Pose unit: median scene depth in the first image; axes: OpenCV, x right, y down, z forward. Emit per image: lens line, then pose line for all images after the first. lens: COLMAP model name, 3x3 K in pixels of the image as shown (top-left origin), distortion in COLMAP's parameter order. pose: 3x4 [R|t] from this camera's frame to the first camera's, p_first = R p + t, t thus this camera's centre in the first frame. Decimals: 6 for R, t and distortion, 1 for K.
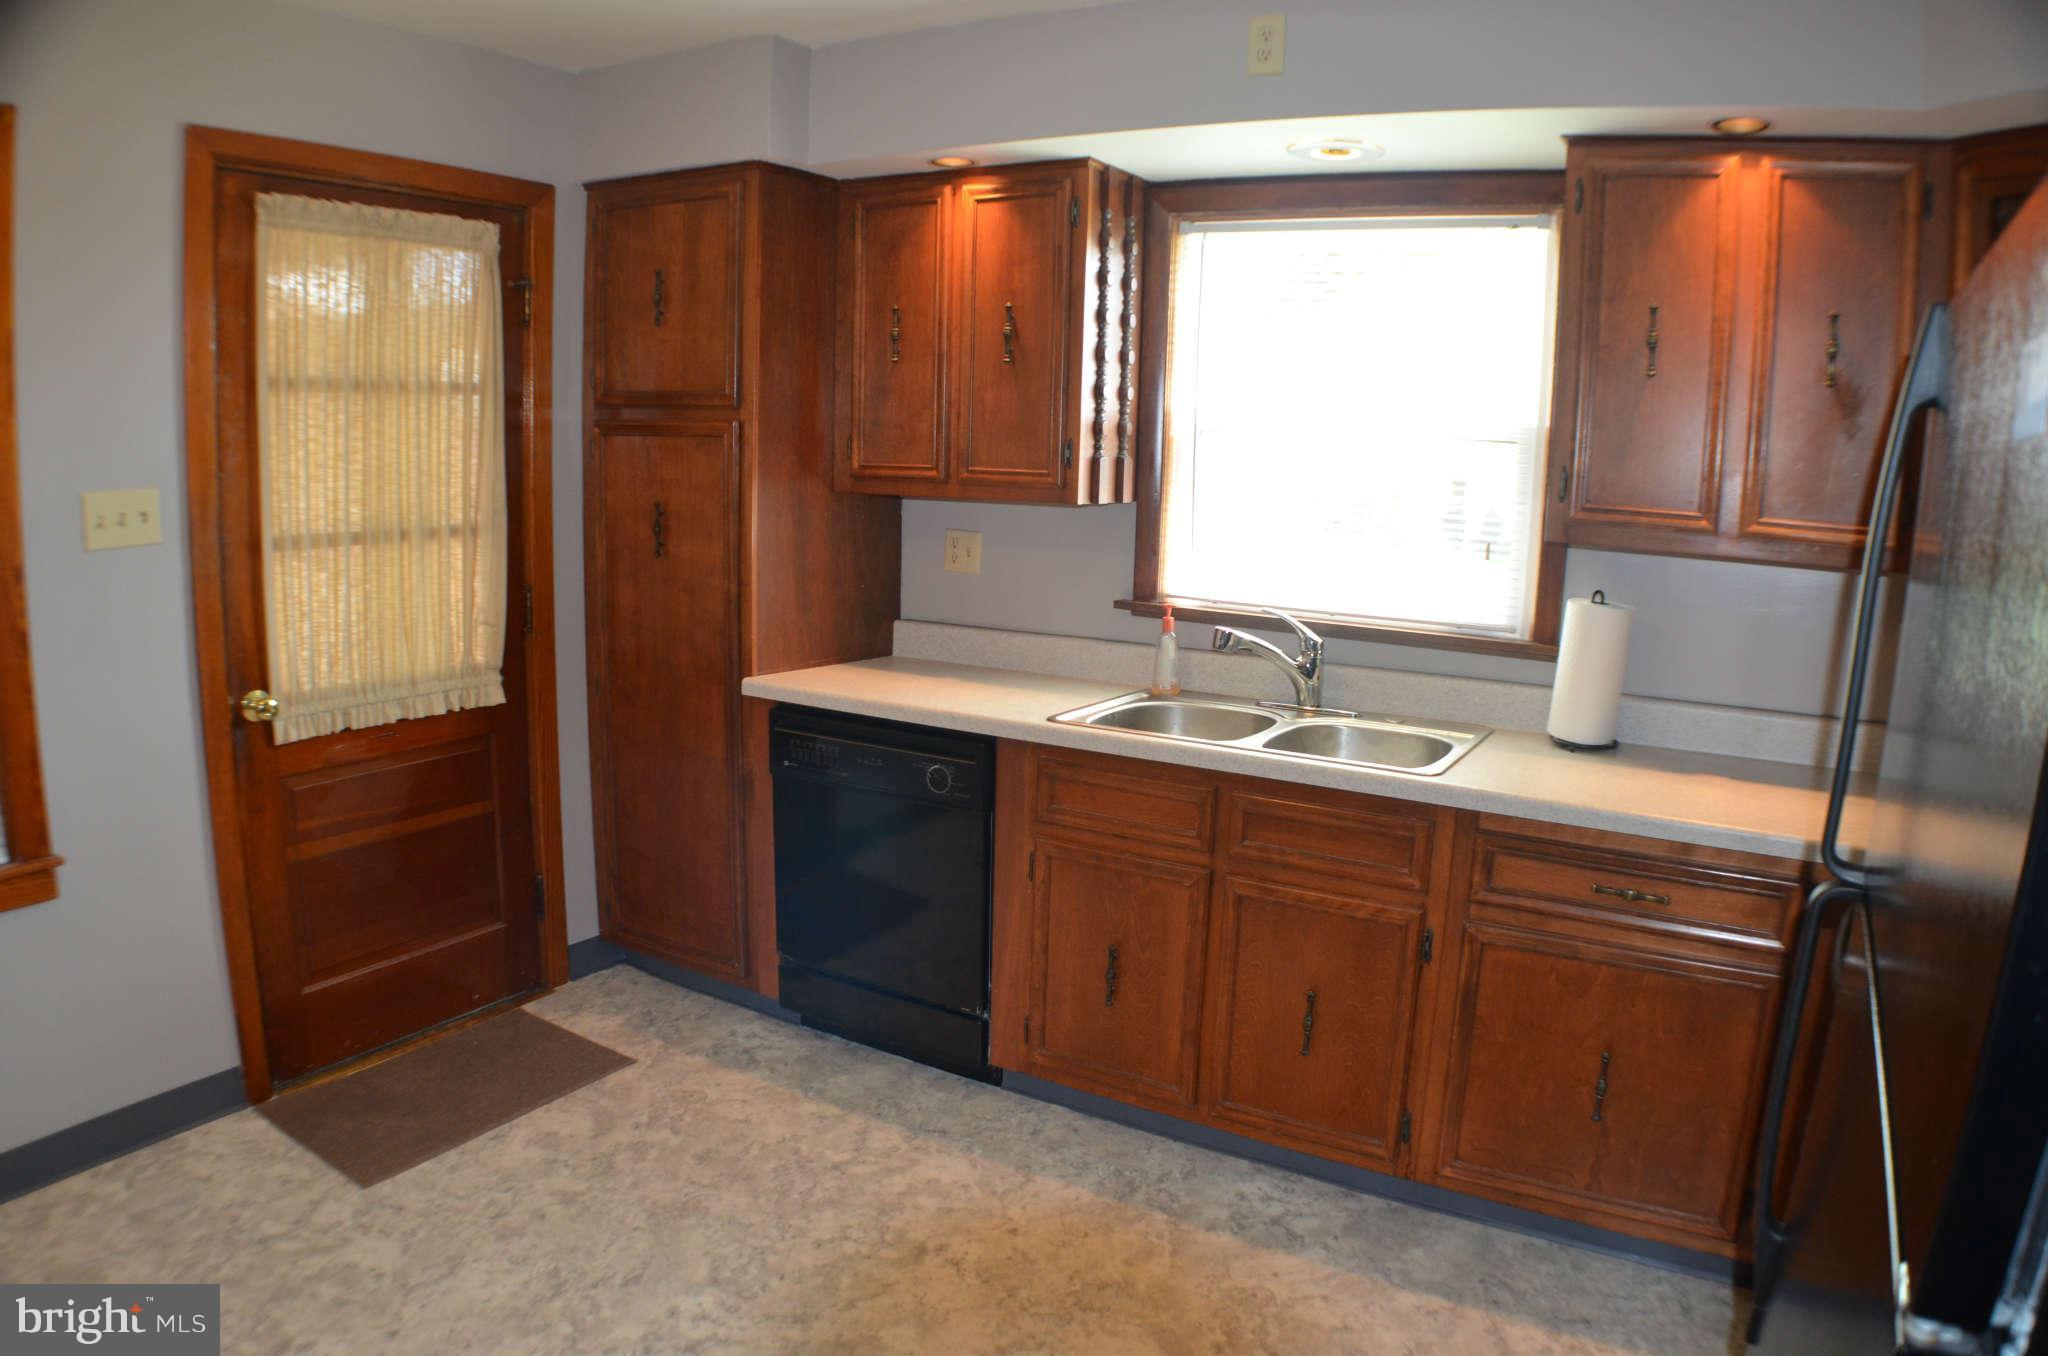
lens RADIAL K [[1349.9, 0, 1030.3], [0, 1349.9, 681.5], [0, 0, 1]] dist [-0.198292, 0.045825]
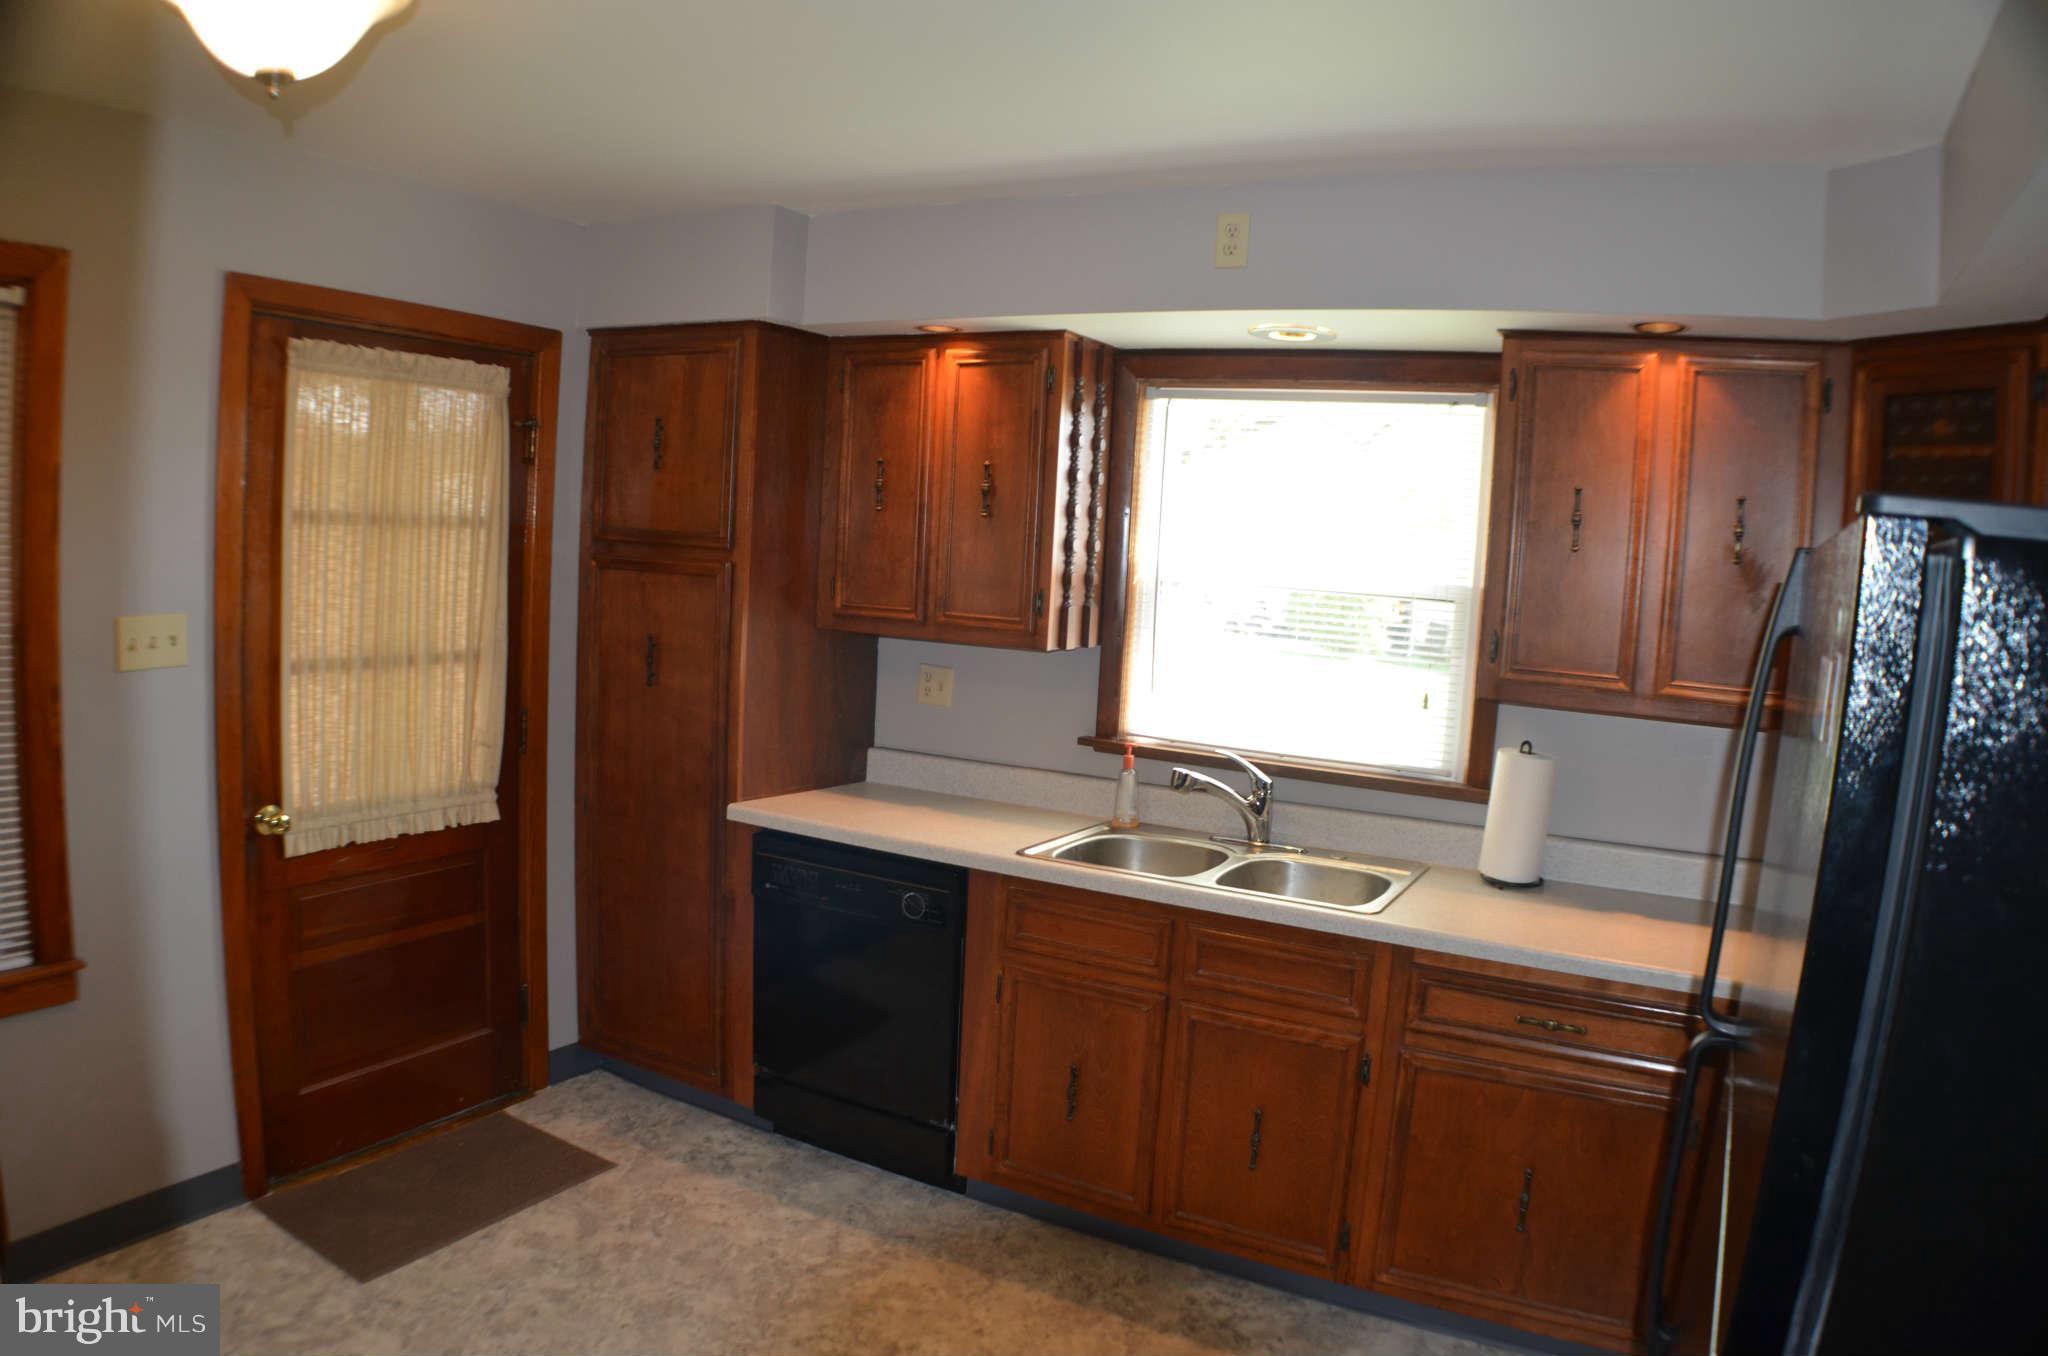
lens RADIAL K [[1349.9, 0, 1030.3], [0, 1349.9, 681.5], [0, 0, 1]] dist [-0.198292, 0.045825]
pose [[0.999045, 0.021436, 0.038081, -0.020517], [-0.018653, 0.997230, -0.071999, -0.031433], [-0.039519, 0.071220, 0.996677, -0.080204]]
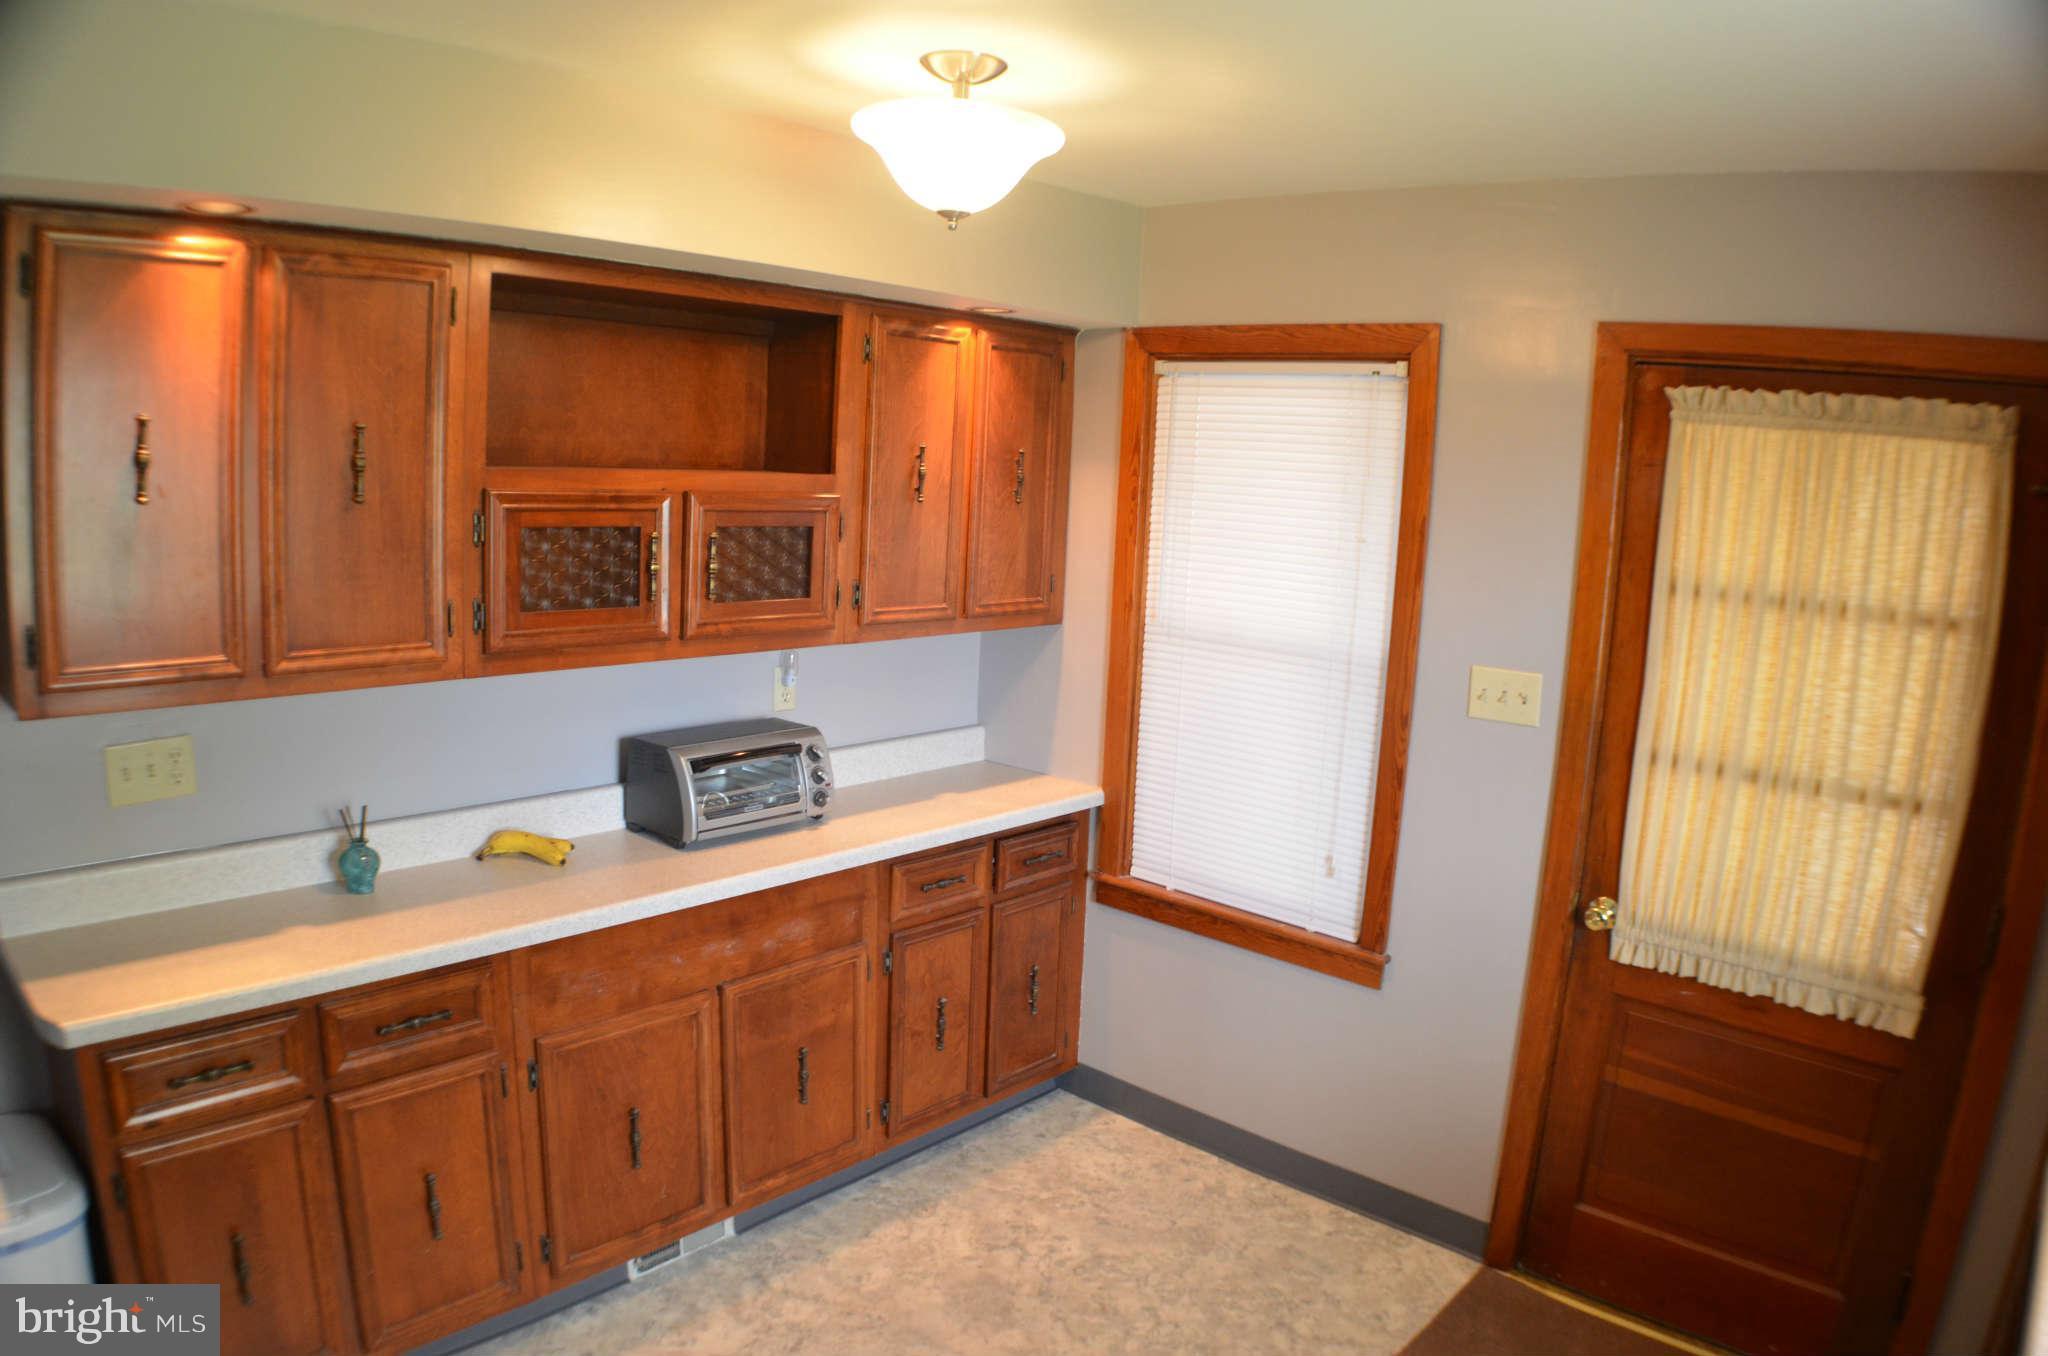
lens RADIAL K [[1349.9, 0, 1030.3], [0, 1349.9, 681.5], [0, 0, 1]] dist [-0.198292, 0.045825]
pose [[-0.195090, 0.126881, -0.972544, 0.403557], [-0.228747, 0.958364, 0.170917, -0.213624], [0.953737, 0.255811, -0.157944, 0.668173]]
